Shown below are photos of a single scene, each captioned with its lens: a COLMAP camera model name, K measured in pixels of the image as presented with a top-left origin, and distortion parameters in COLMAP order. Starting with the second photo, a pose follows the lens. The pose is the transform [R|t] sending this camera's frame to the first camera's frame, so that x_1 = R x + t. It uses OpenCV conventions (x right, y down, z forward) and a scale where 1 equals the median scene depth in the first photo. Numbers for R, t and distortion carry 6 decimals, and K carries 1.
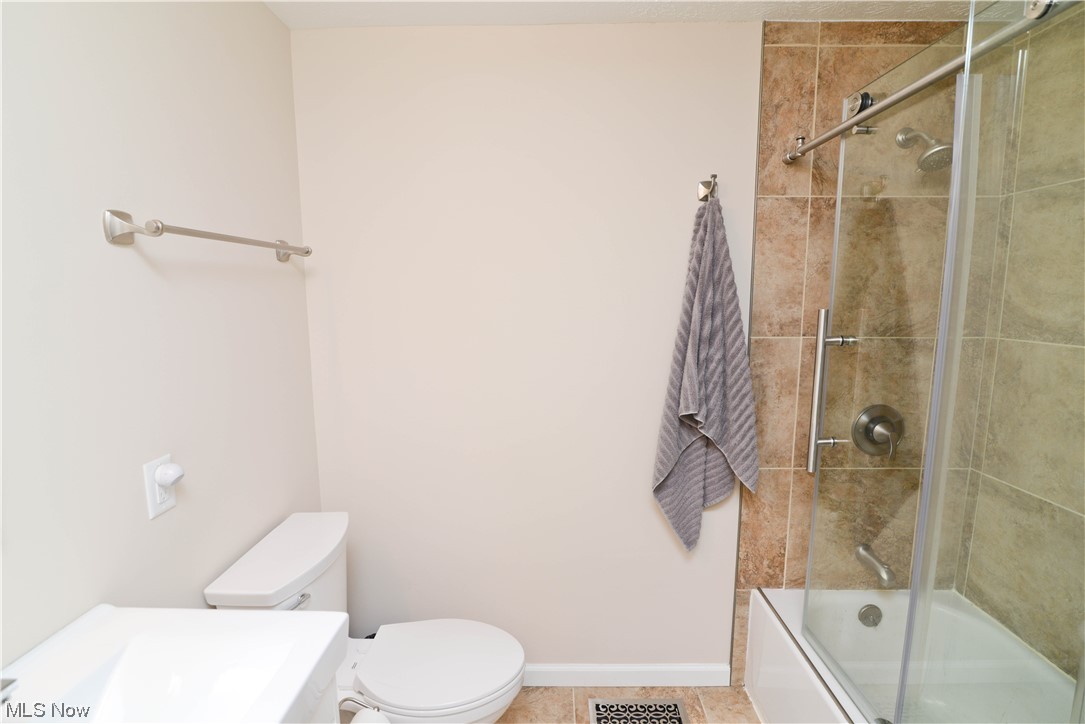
lens RADIAL K [[508.5, 0, 541.8], [0, 508.5, 366.6], [0, 0, 1]] dist [-0.020074, 0.000360]
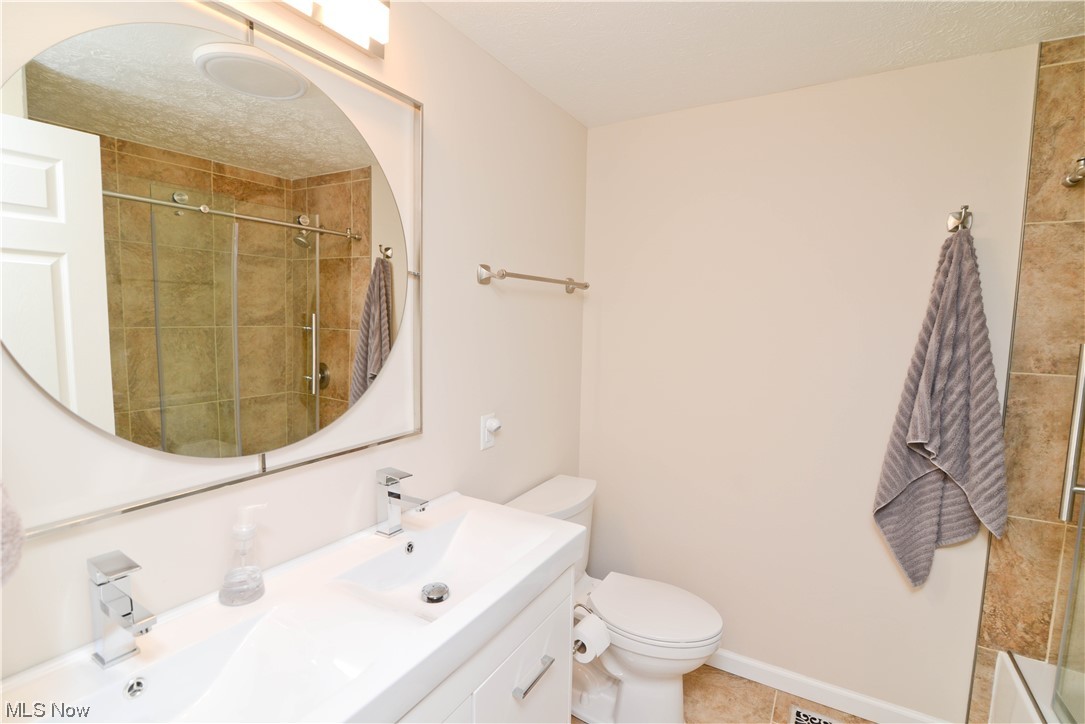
lens RADIAL K [[508.5, 0, 541.8], [0, 508.5, 366.6], [0, 0, 1]] dist [-0.020074, 0.000360]
pose [[0.867338, 0.067944, -0.493061, 0.121711], [-0.092893, 0.995330, -0.026250, 0.037480], [0.488975, 0.068569, 0.869599, -0.233981]]
